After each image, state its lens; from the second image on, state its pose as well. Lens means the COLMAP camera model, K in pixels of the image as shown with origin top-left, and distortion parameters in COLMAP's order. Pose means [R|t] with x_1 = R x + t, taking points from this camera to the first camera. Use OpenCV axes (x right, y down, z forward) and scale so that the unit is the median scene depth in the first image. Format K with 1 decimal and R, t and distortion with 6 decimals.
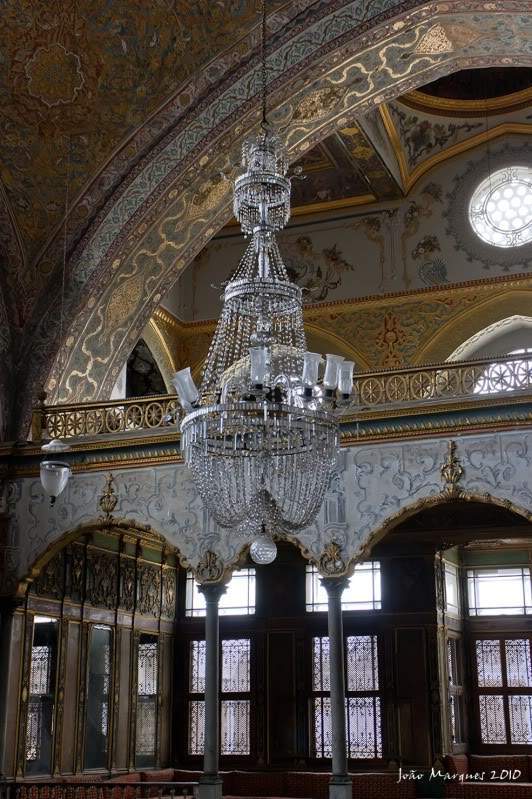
lens RADIAL K [[1222.2, 0, 266.8], [0, 1222.2, 392.8], [0, 0, 1]] dist [0.100132, 0.000000]
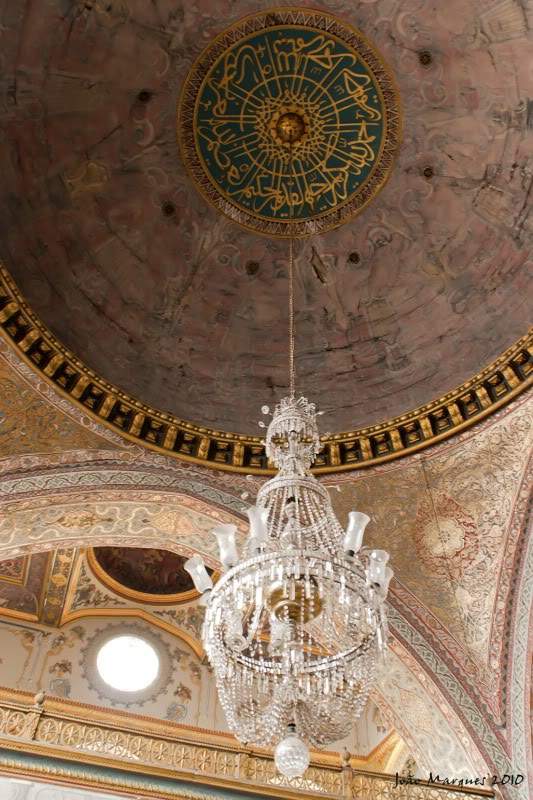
lens RADIAL K [[656.2, 0, 264.0], [0, 656.2, 399.6], [0, 0, 1]] dist [-0.079773, 0.012624]
pose [[0.752193, 0.550820, 0.361668, -0.119749], [-0.197815, 0.712301, -0.673422, 0.102519], [-0.628550, 0.434999, 0.644748, 0.282547]]
